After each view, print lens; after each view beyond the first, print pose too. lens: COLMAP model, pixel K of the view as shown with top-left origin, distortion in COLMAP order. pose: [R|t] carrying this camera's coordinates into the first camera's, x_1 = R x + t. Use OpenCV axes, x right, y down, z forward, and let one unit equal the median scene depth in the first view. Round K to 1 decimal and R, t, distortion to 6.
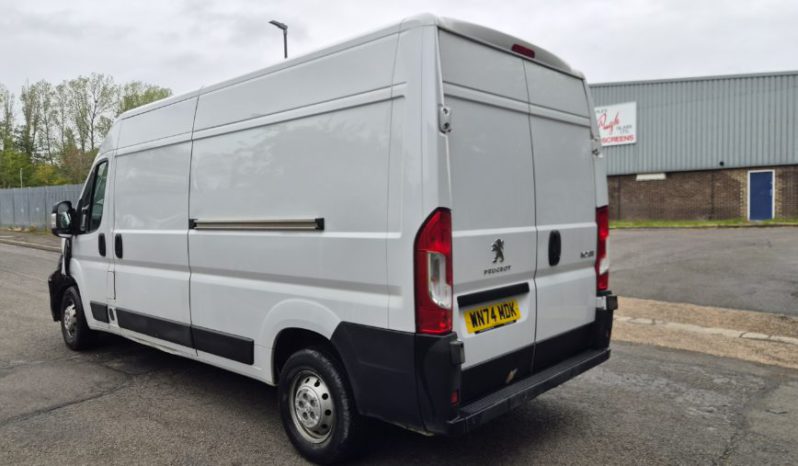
lens RADIAL K [[554.6, 0, 394.6], [0, 554.6, 233.9], [0, 0, 1]] dist [0.068674, -0.057695]
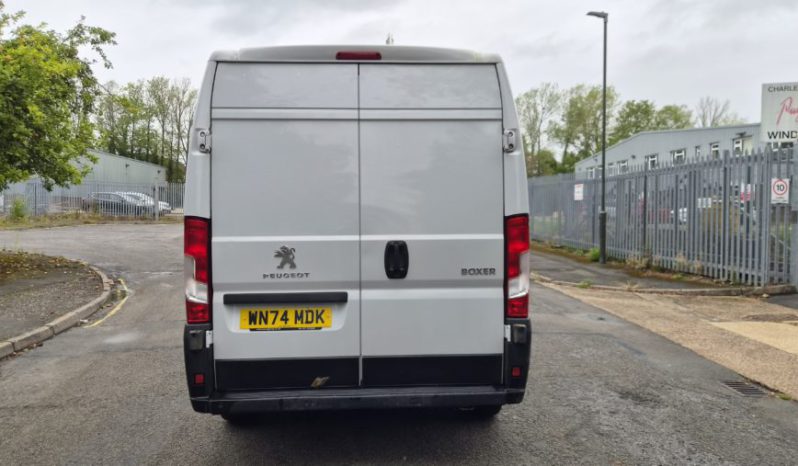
lens RADIAL K [[553.8, 0, 399.4], [0, 553.8, 225.6], [0, 0, 1]] dist [0.075063, -0.057502]
pose [[0.713931, 0.028499, -0.699636, 0.974968], [-0.032746, 0.999437, 0.007296, -0.040298], [0.699450, 0.017701, 0.714462, 0.360186]]
